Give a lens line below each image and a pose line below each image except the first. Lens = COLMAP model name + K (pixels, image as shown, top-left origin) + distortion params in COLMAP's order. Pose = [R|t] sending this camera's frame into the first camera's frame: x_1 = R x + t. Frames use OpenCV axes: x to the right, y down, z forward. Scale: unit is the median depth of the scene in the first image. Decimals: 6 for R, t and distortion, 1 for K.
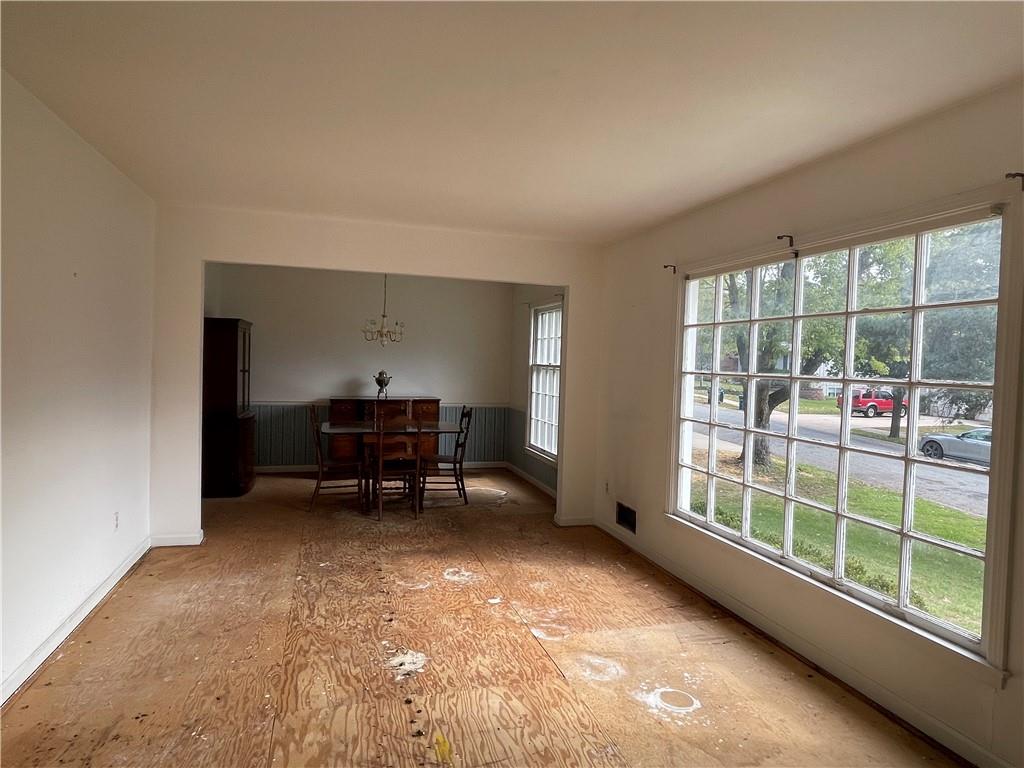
lens RADIAL K [[599.2, 0, 512.2], [0, 599.2, 383.4], [0, 0, 1]] dist [-0.032657, -0.000996]
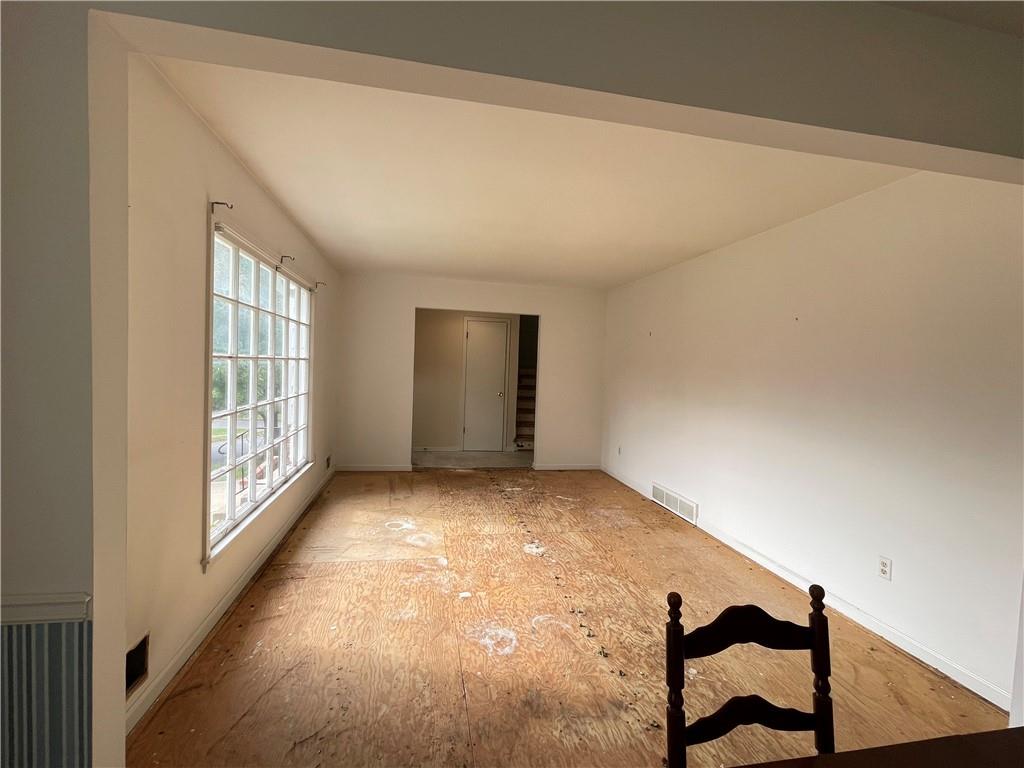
lens RADIAL K [[449.7, 0, 510.6], [0, 449.7, 384.0], [0, 0, 1]] dist [0.000113, -0.000006]
pose [[-0.992696, -0.074009, 0.095273, -0.177765], [-0.066320, 0.994465, 0.081489, -0.071228], [-0.100777, 0.074575, -0.992110, 1.998334]]
